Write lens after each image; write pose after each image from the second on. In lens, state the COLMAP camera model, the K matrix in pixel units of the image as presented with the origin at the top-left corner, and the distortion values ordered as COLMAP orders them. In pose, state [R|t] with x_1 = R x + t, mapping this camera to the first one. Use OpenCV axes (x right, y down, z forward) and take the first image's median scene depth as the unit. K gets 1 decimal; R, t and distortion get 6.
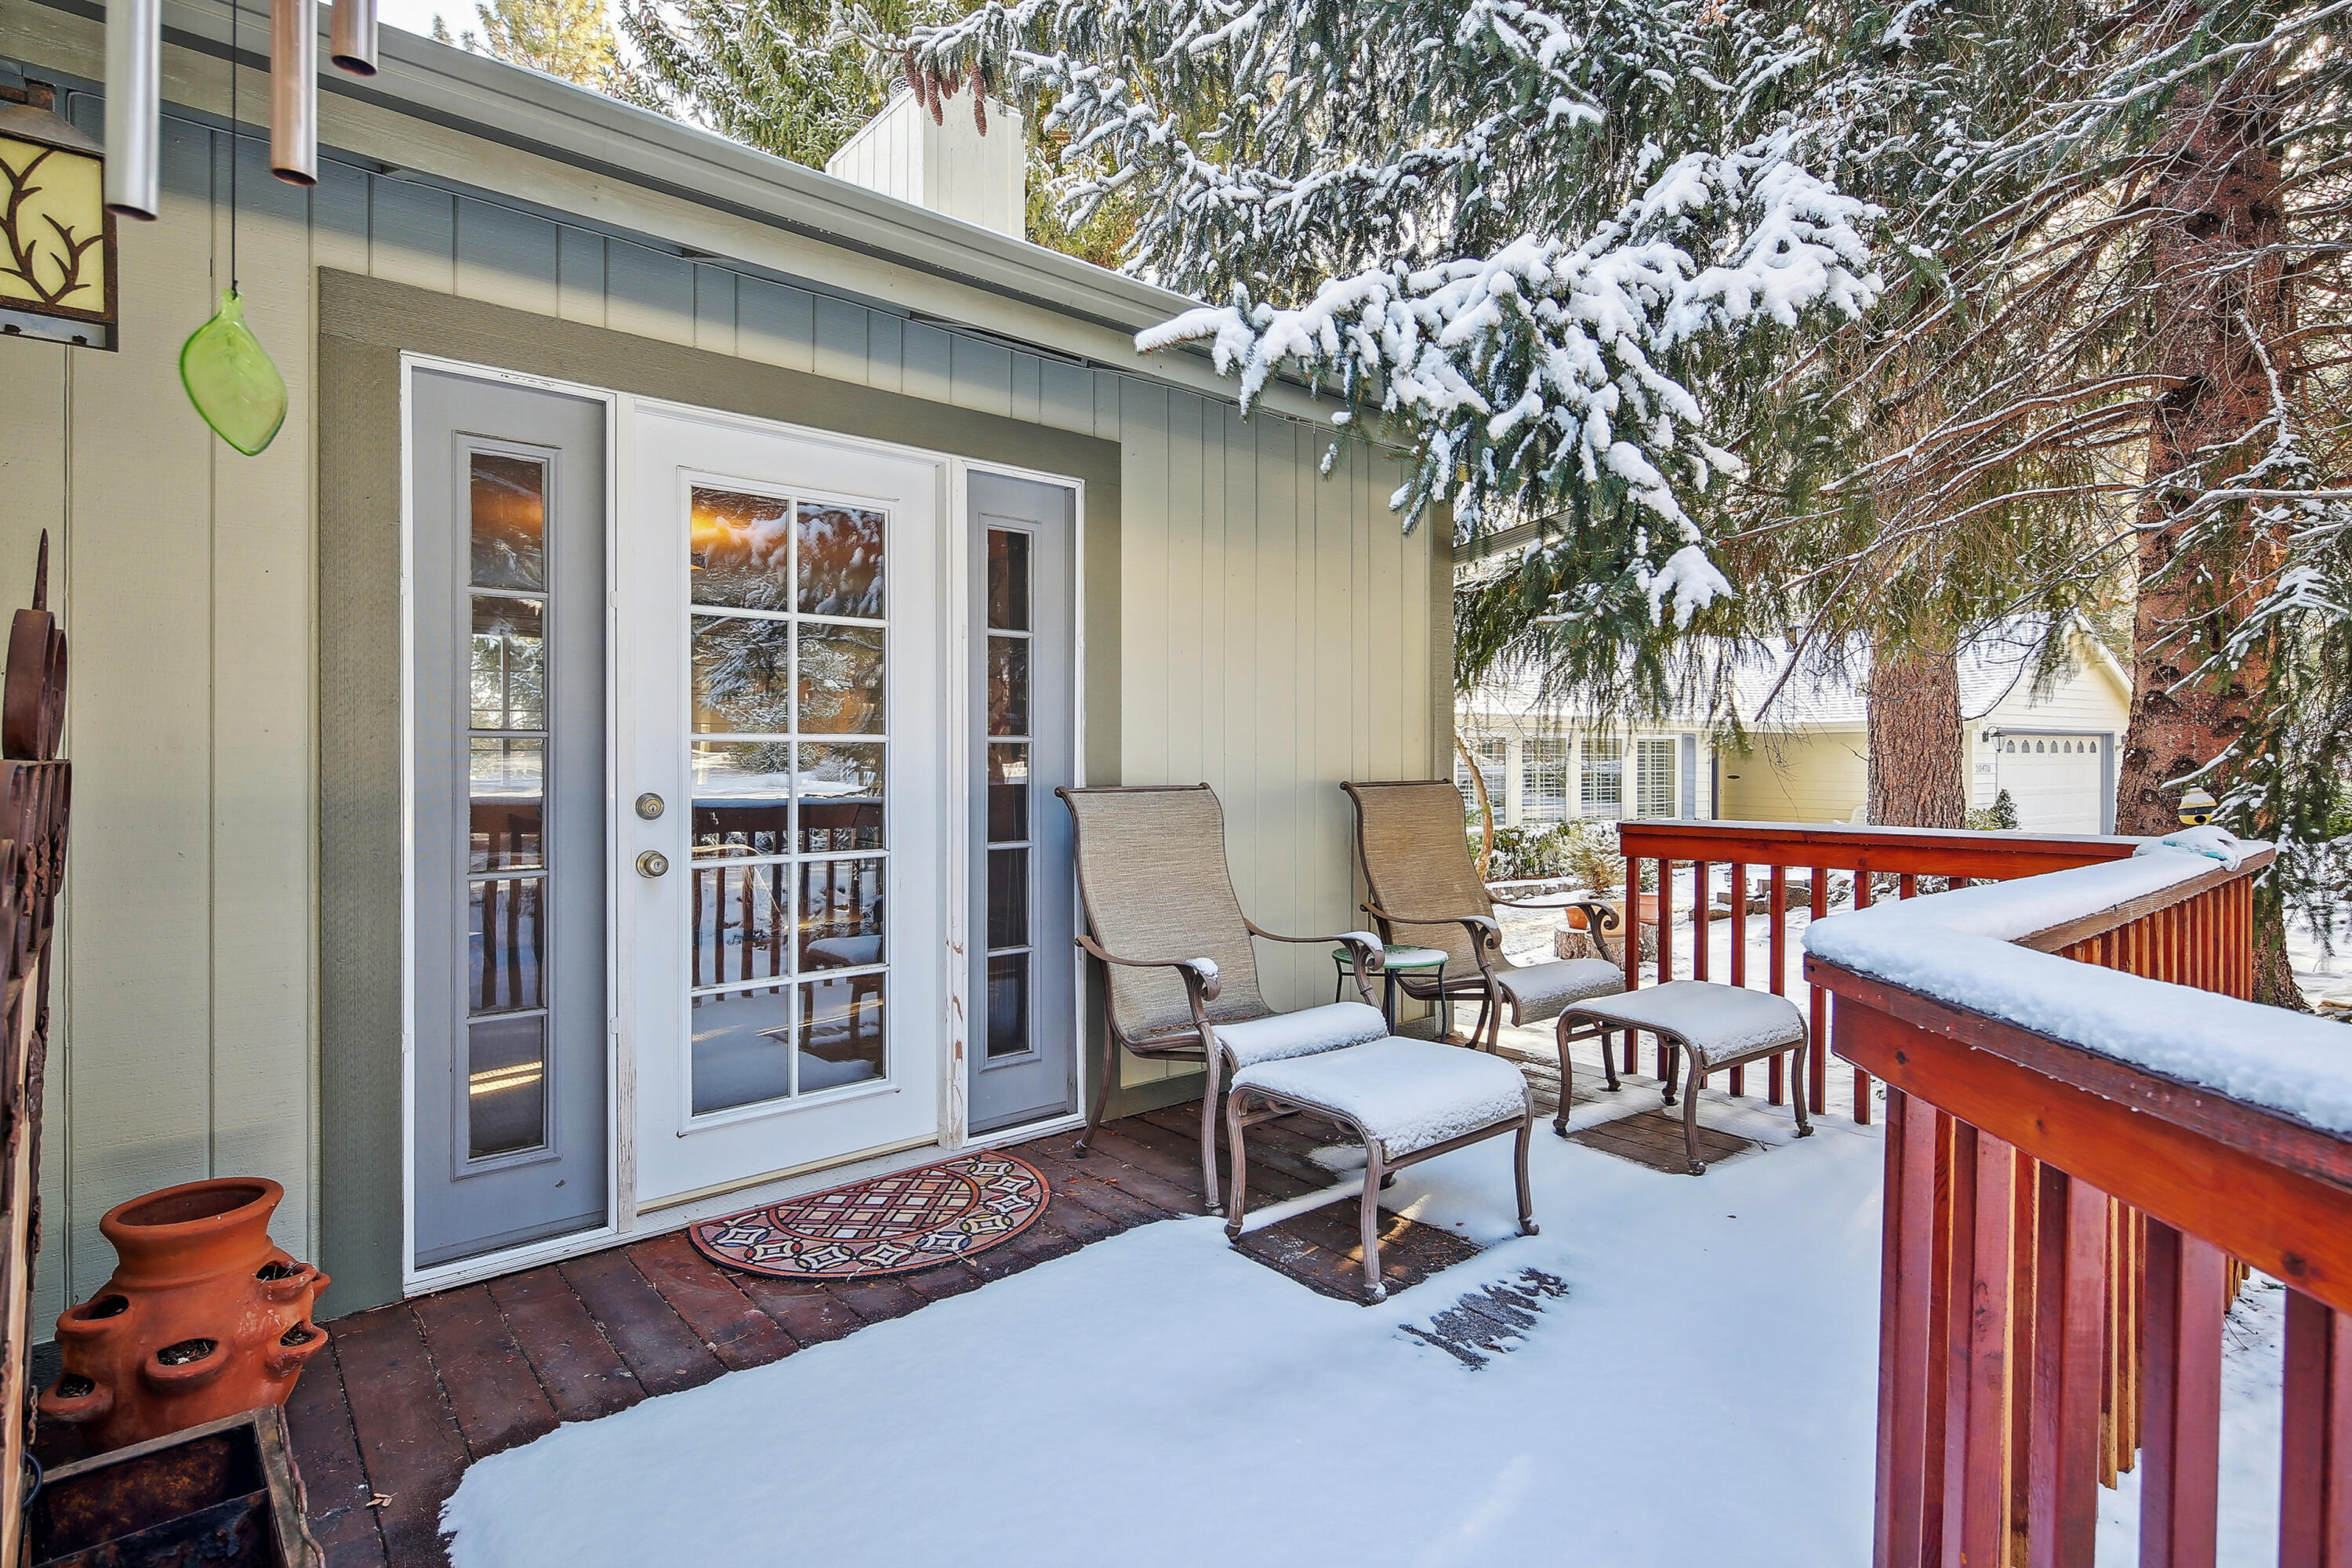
lens RADIAL K [[1177.5, 0, 1171.5], [0, 1177.5, 767.3], [0, 0, 1]] dist [-0.001406, -0.001813]
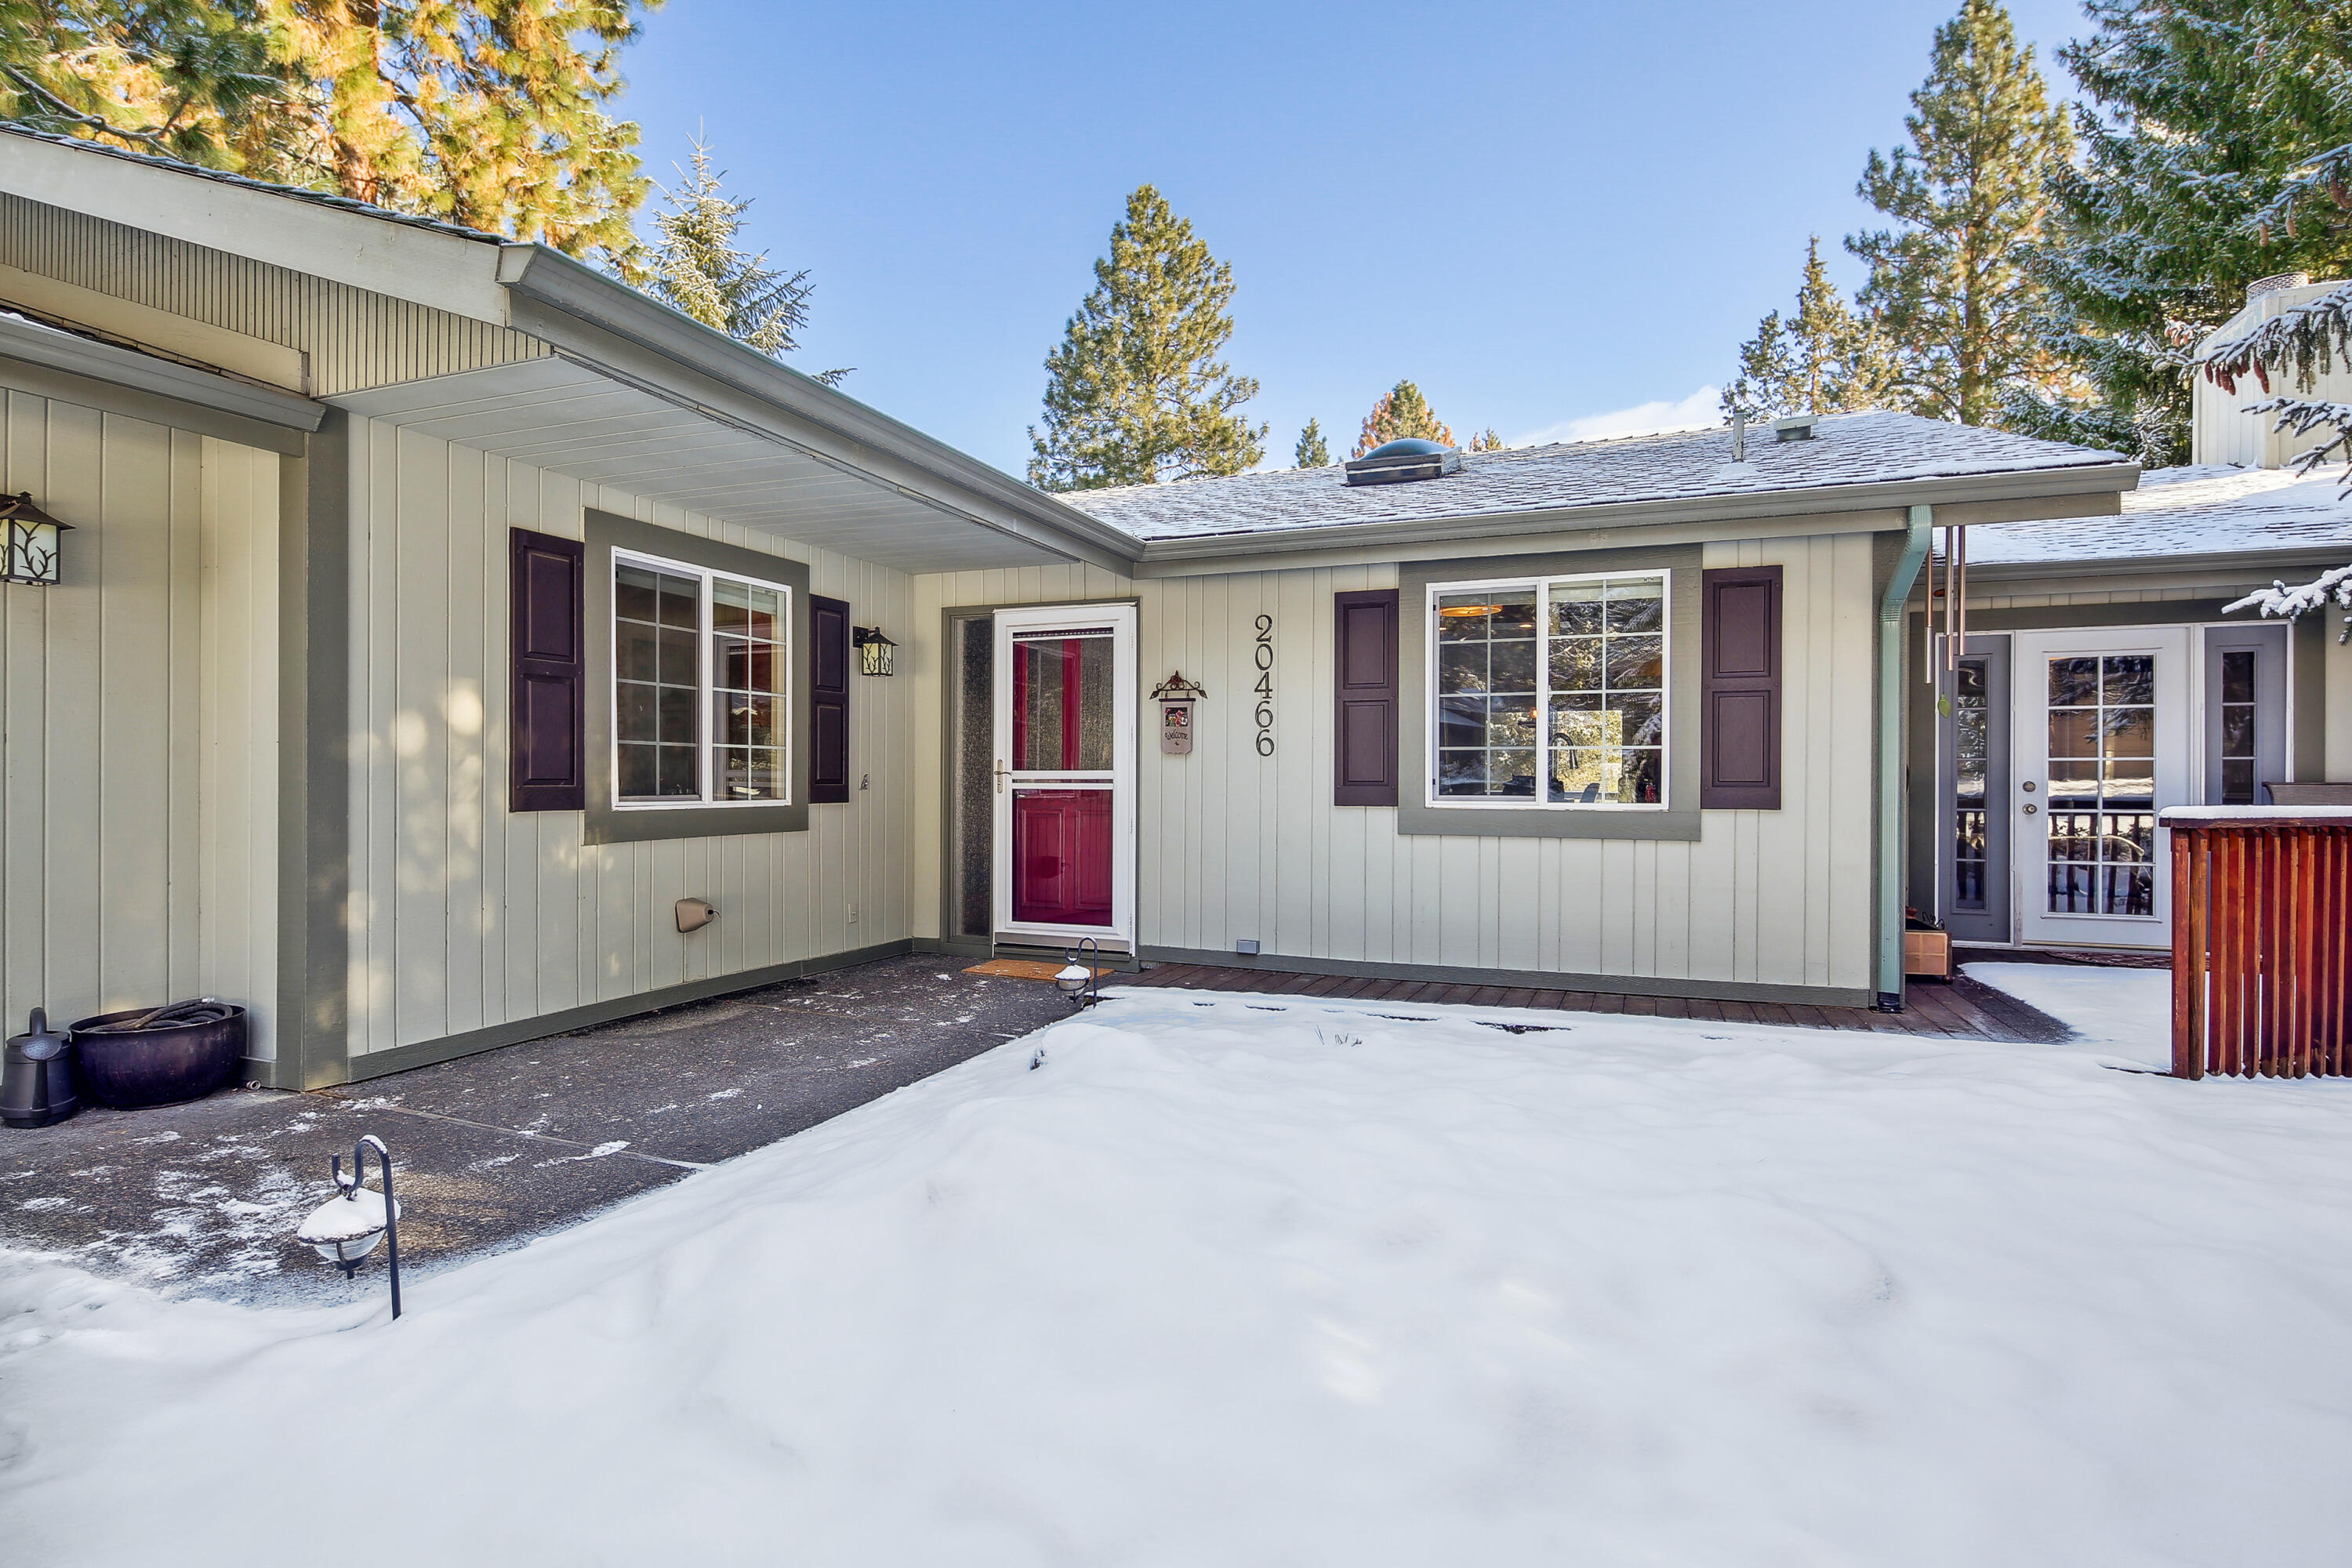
lens RADIAL K [[1177.5, 0, 1170.5], [0, 1177.5, 783.5], [0, 0, 1]] dist [-0.001406, -0.001813]
pose [[0.466234, -0.004588, -0.884650, 0.825386], [-0.005757, 0.999950, -0.008220, 0.048073], [0.884643, 0.008925, 0.466184, -1.607471]]
